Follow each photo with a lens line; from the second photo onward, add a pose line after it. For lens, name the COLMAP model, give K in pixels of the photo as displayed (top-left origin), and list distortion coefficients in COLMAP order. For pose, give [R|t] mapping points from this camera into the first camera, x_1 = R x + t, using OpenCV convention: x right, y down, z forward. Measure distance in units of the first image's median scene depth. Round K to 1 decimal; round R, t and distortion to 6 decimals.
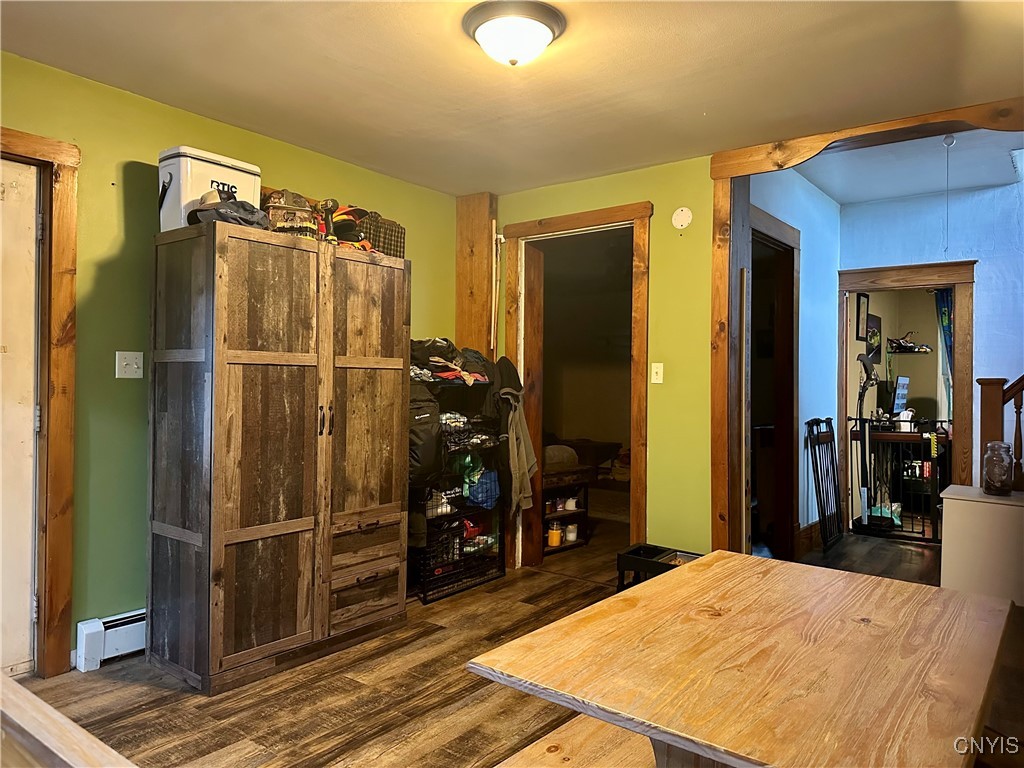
lens RADIAL K [[718.0, 0, 485.1], [0, 718.0, 376.4], [0, 0, 1]] dist [0.042824, -0.053109]
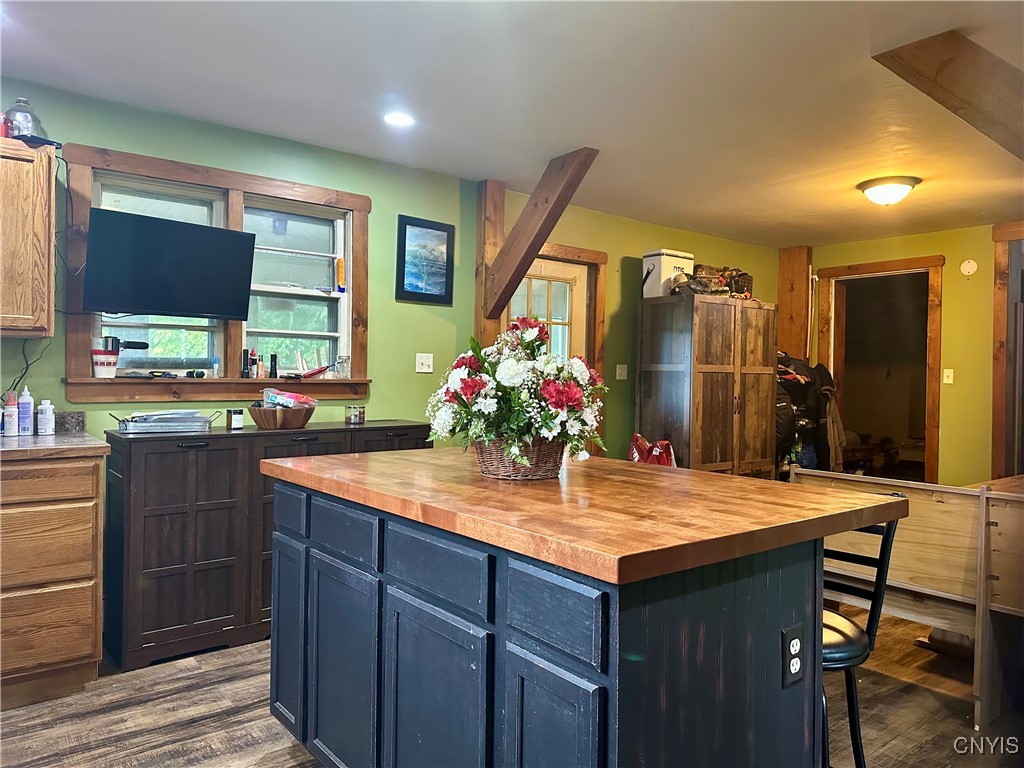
lens RADIAL K [[718.0, 0, 514.1], [0, 718.0, 374.1], [0, 0, 1]] dist [0.042824, -0.053109]
pose [[0.973873, 0.001617, -0.227086, -0.307578], [-0.000699, 0.999991, 0.004121, -0.015820], [0.227091, -0.003855, 0.973866, -0.663732]]
